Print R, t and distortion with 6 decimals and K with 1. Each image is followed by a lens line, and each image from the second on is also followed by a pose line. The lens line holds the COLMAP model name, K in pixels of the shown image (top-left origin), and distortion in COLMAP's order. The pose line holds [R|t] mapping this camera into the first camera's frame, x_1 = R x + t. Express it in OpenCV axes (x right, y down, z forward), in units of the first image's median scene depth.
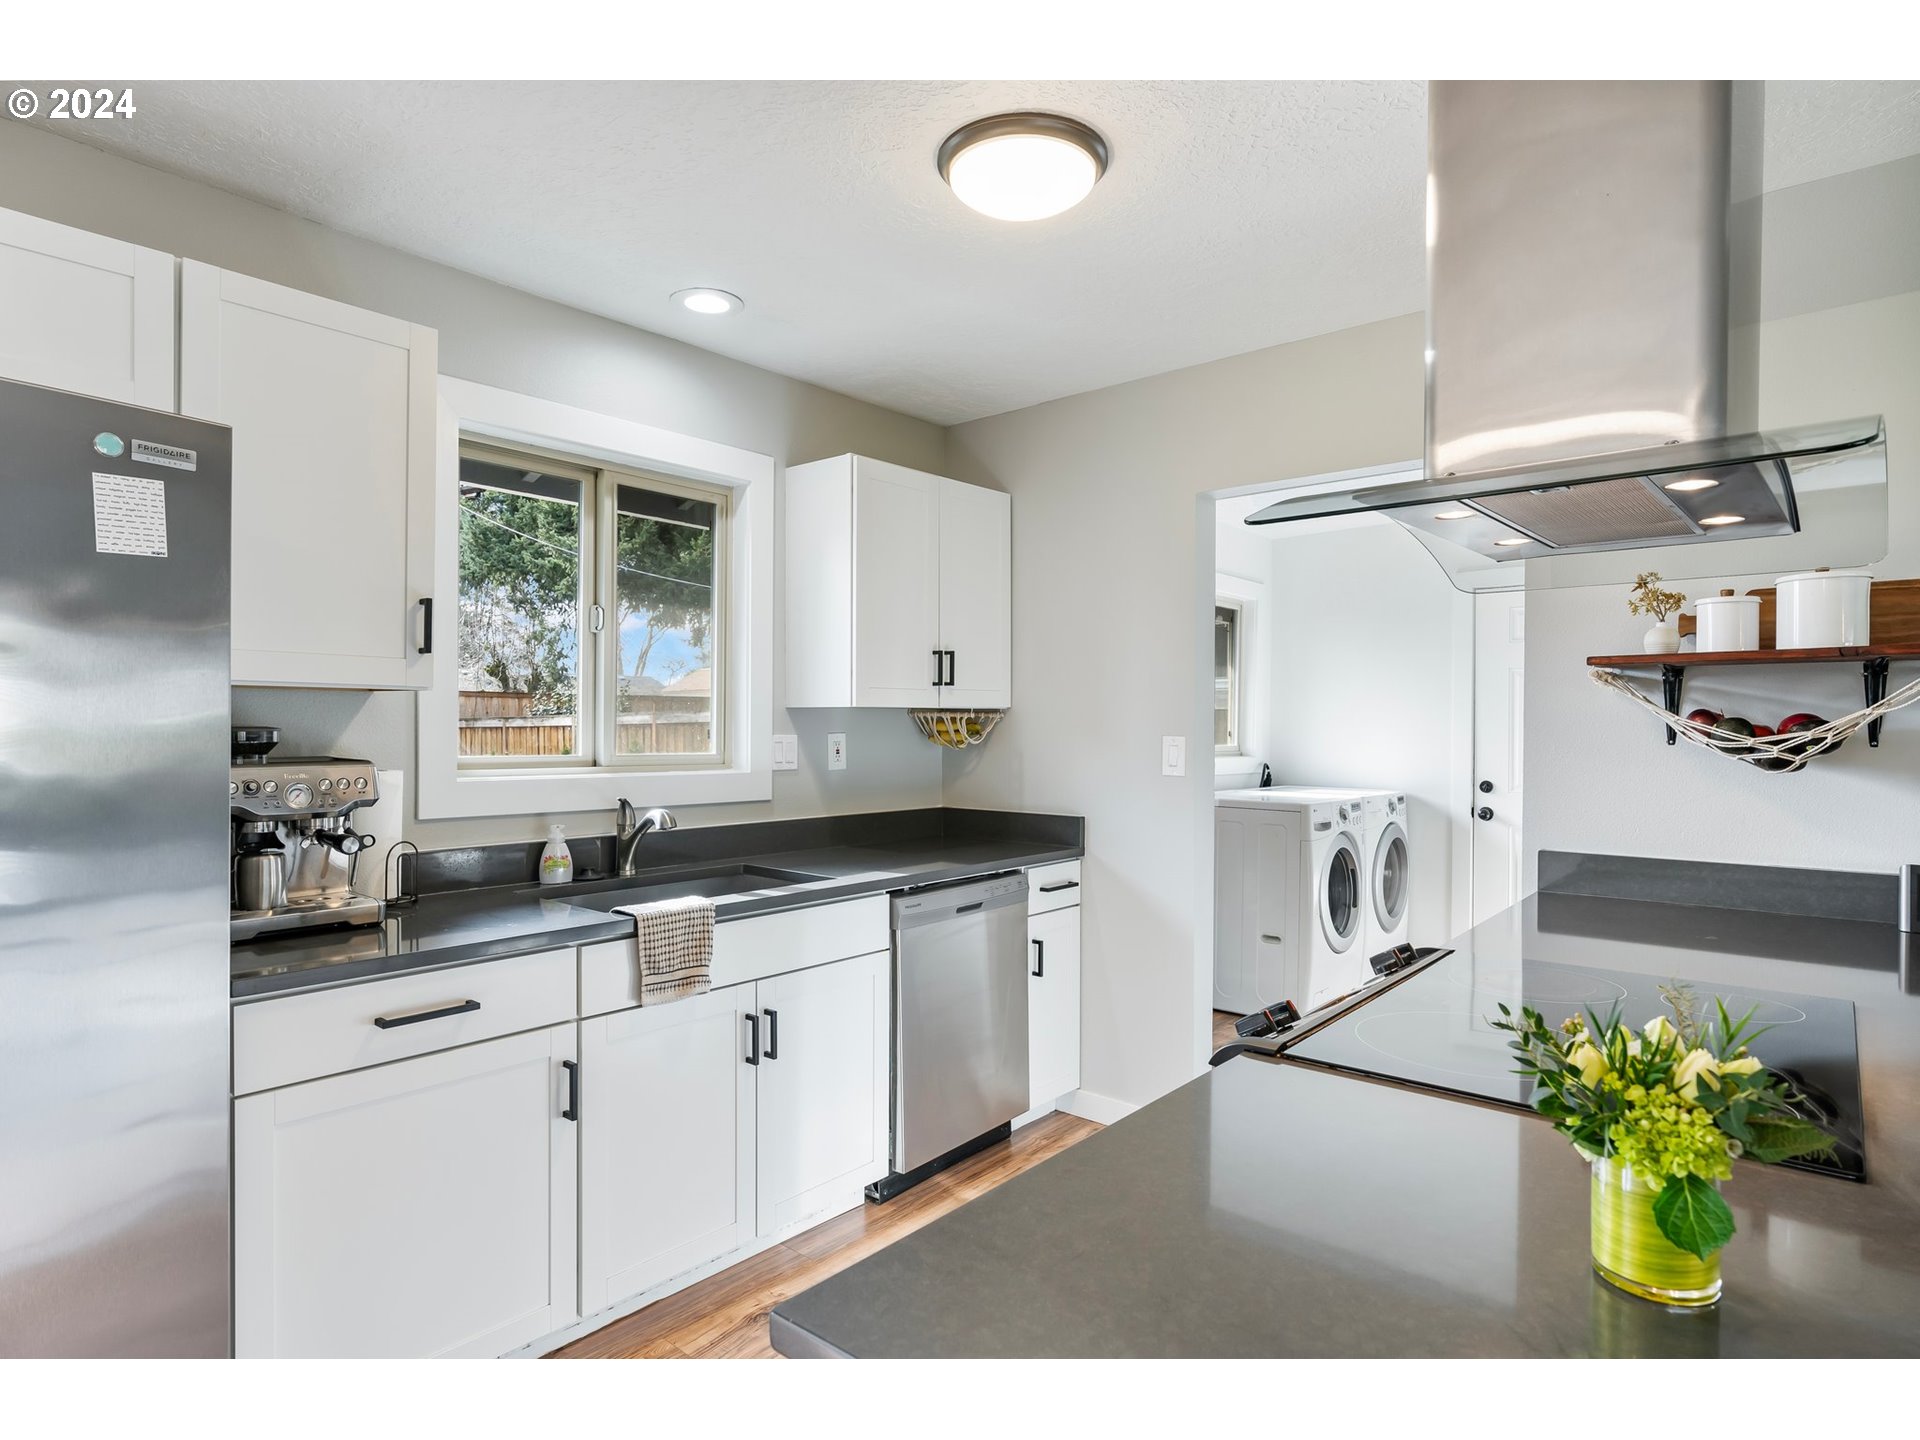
lens RADIAL K [[1052.0, 0, 954.3], [0, 1052.0, 736.5], [0, 0, 1]] dist [-0.007777, 0.001622]
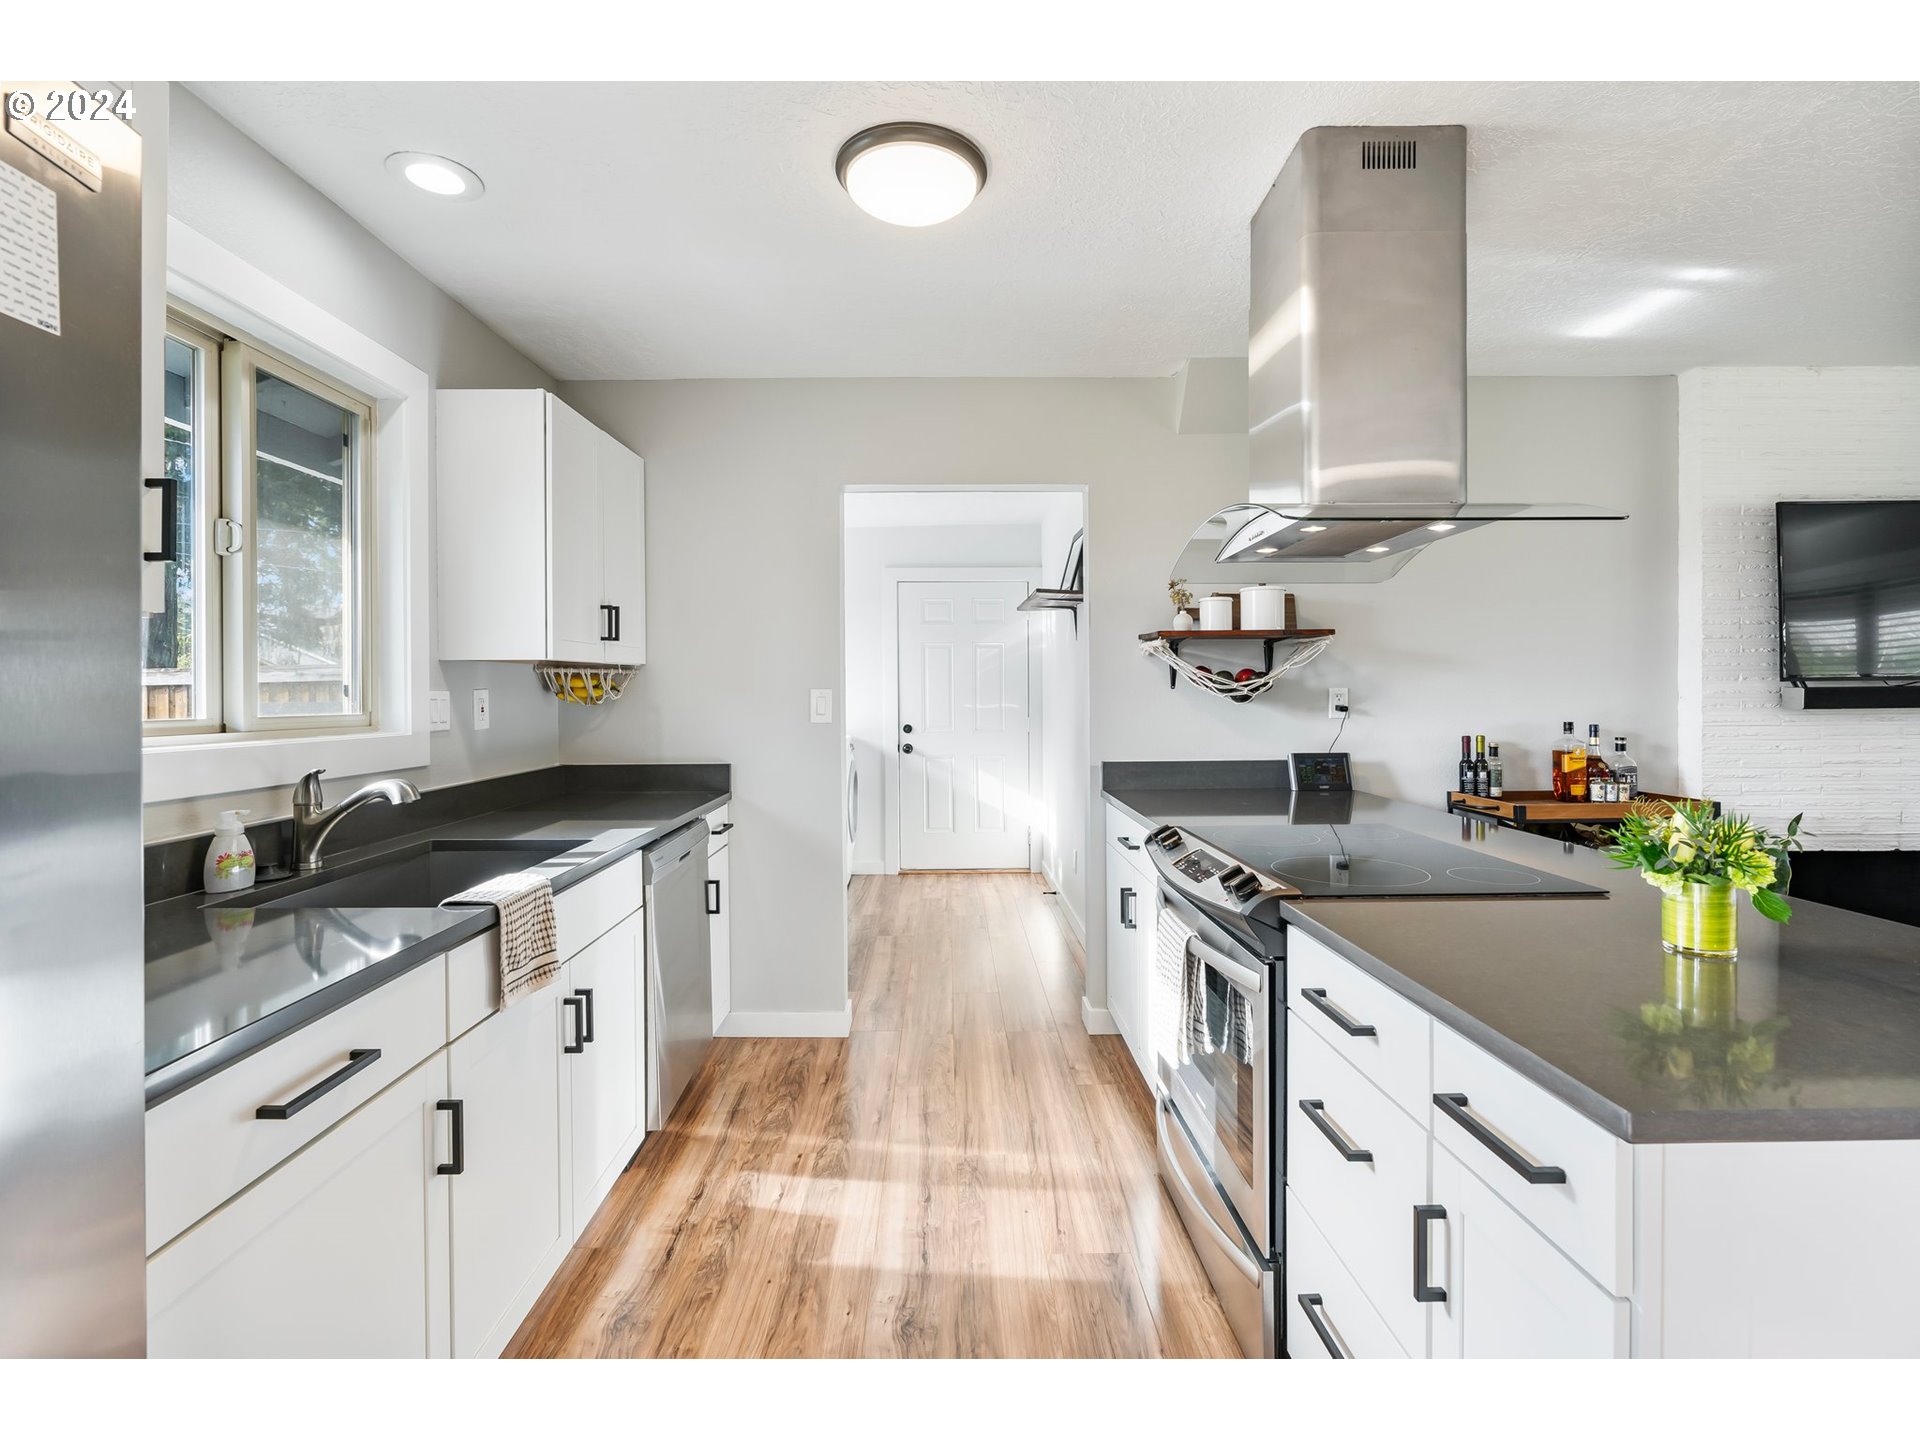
lens RADIAL K [[873.7, 0, 955.6], [0, 873.7, 693.9], [0, 0, 1]] dist [-0.001751, -0.000210]
pose [[0.751218, -0.010553, 0.659970, -0.377298], [0.016135, 0.999867, -0.002378, 0.011565], [-0.659857, 0.012435, 0.751288, 0.194016]]
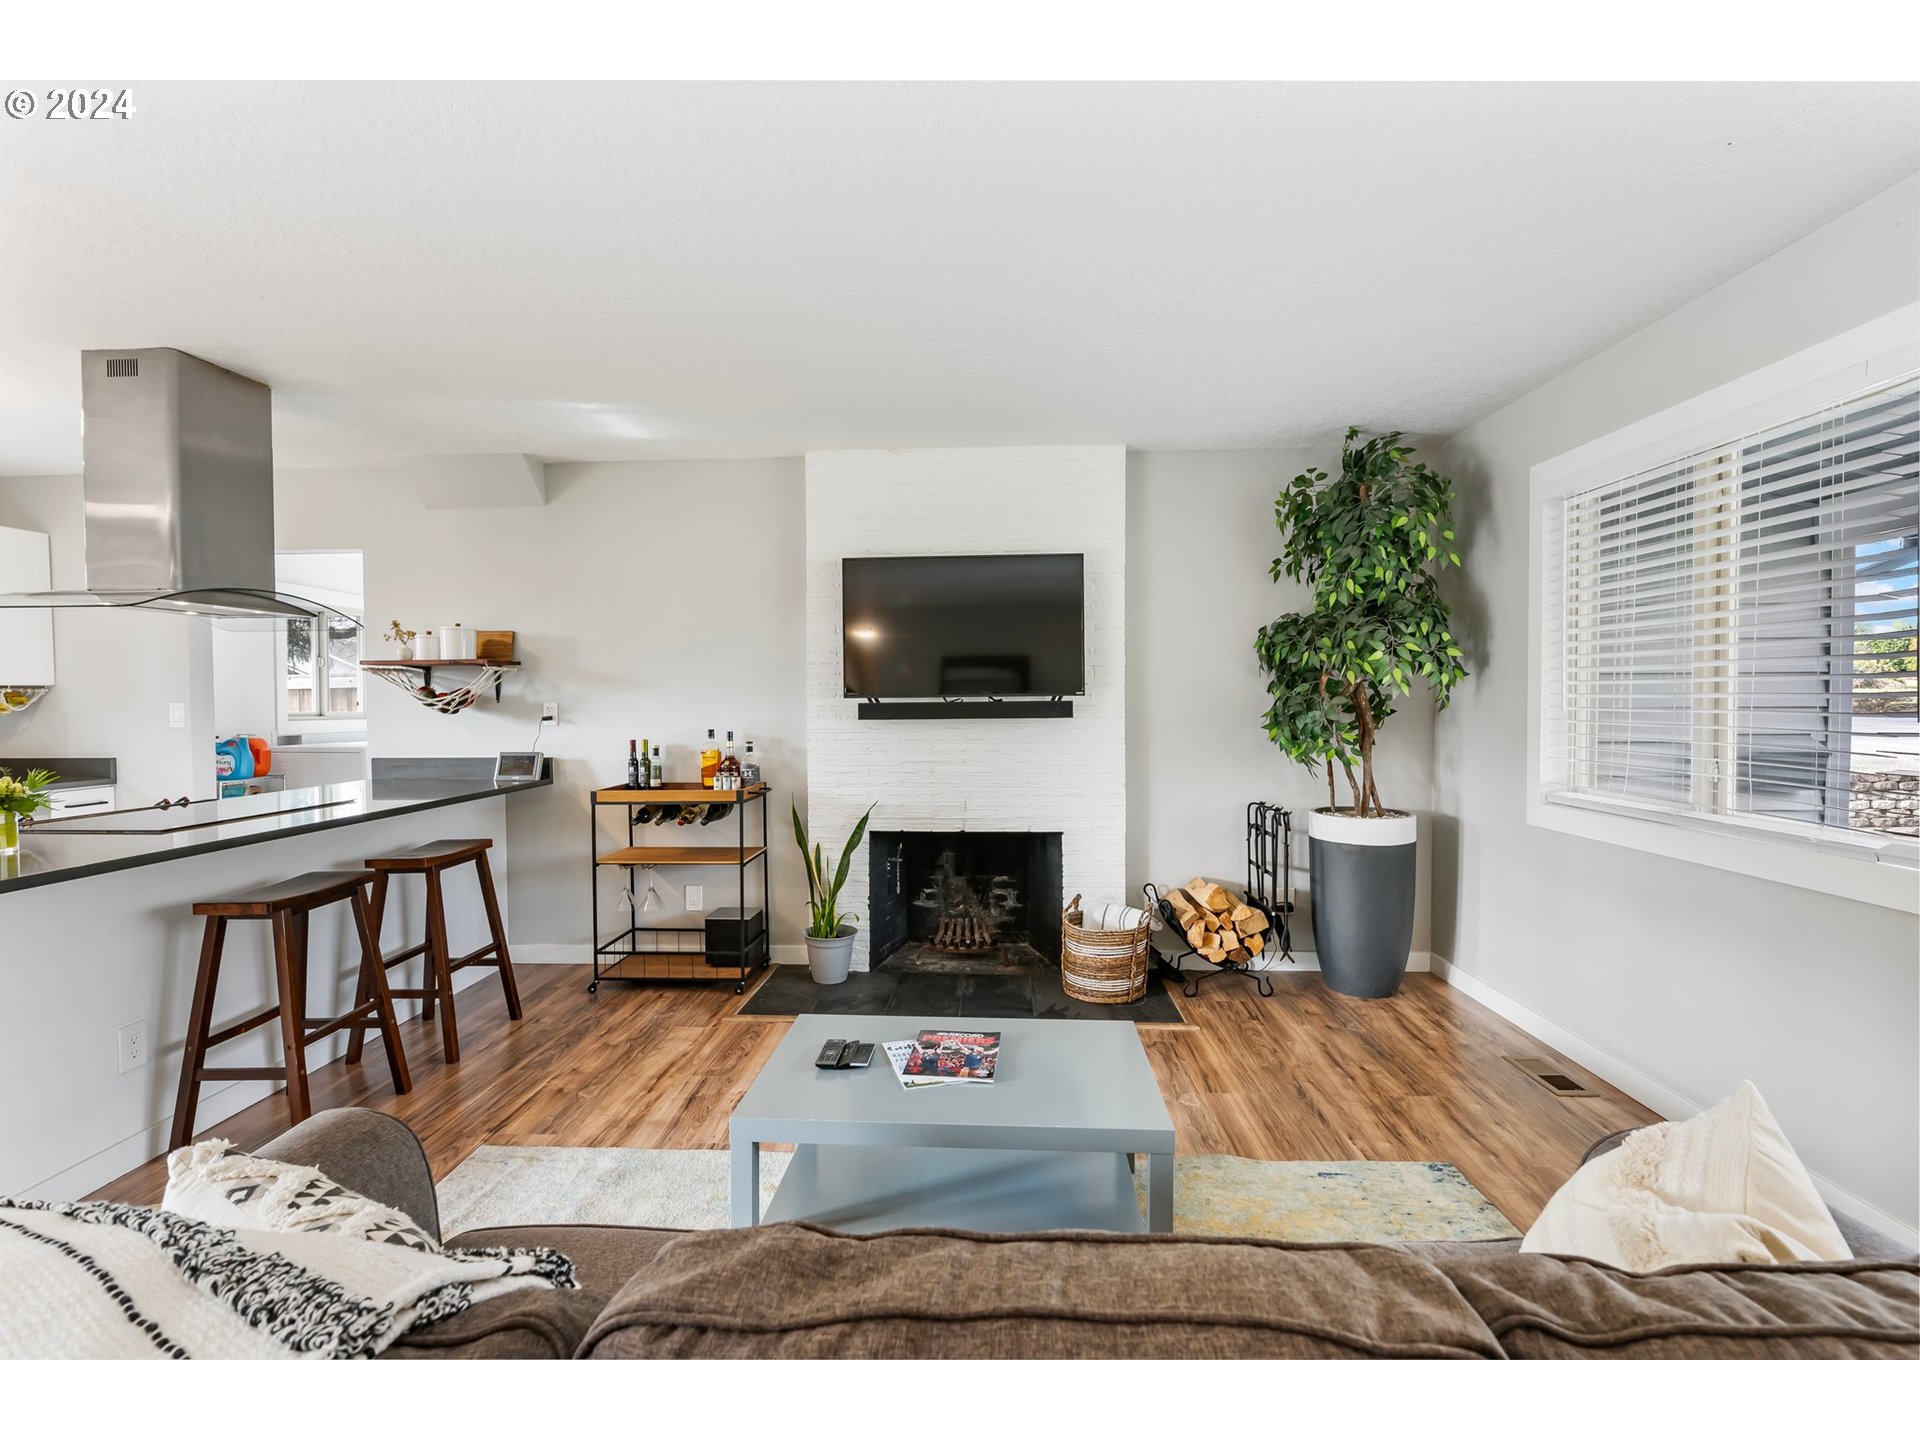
lens RADIAL K [[876.5, 0, 960.0], [0, 876.5, 720.0], [0, 0, 1]] dist [-0.000725, 0.000211]
pose [[0.796319, -0.019673, 0.604557, 0.408973], [0.014436, 0.999804, 0.013521, 0.028792], [-0.604705, -0.002040, 0.796447, -0.897042]]
